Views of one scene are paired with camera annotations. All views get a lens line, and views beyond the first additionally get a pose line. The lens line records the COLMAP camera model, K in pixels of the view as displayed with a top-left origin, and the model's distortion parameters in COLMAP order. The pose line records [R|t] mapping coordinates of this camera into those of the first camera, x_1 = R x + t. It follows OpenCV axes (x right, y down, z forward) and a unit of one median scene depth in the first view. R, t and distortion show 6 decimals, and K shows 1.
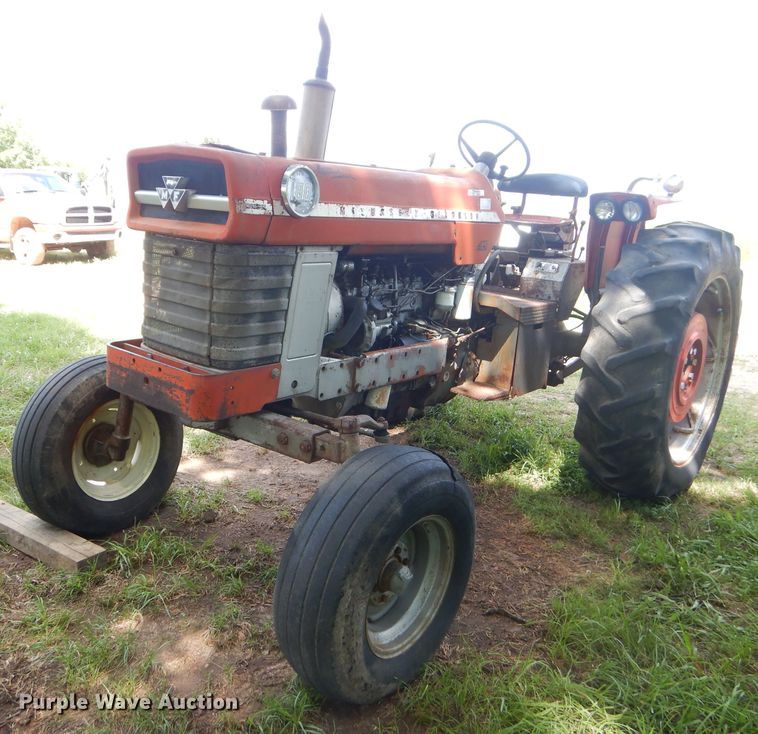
lens RADIAL K [[739.3, 0, 380.6], [0, 739.3, 349.6], [0, 0, 1]] dist [0.008473, 0.000034]
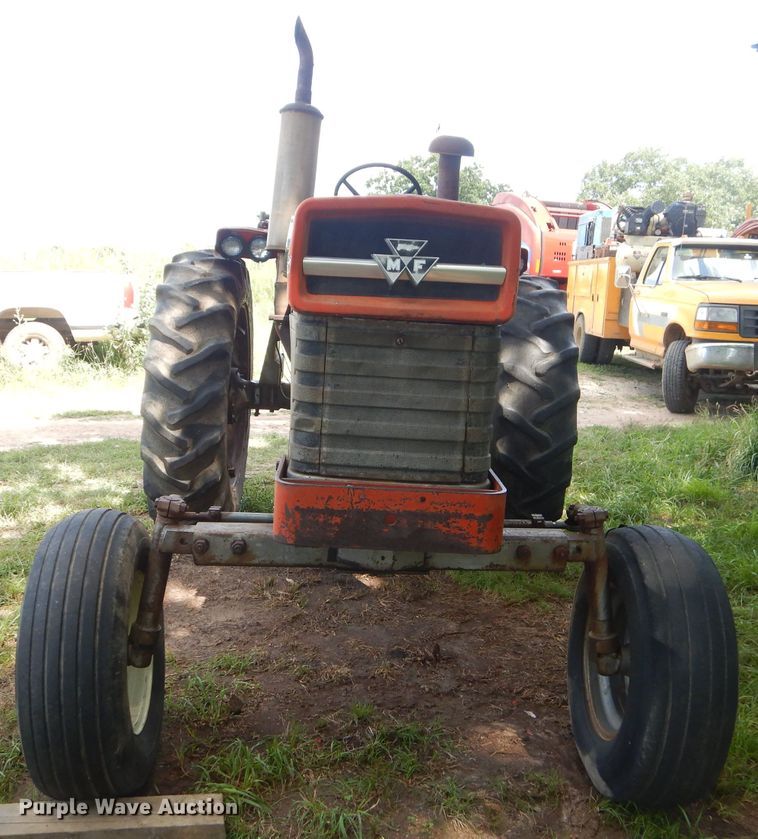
lens RADIAL K [[873.7, 0, 379.0], [0, 873.7, 419.5], [0, 0, 1]] dist [0.015115, 0.011616]
pose [[0.736204, -0.138250, 0.662488, -0.887886], [0.130253, 0.989556, 0.061757, -0.110765], [-0.664106, 0.040825, 0.746523, 0.363668]]
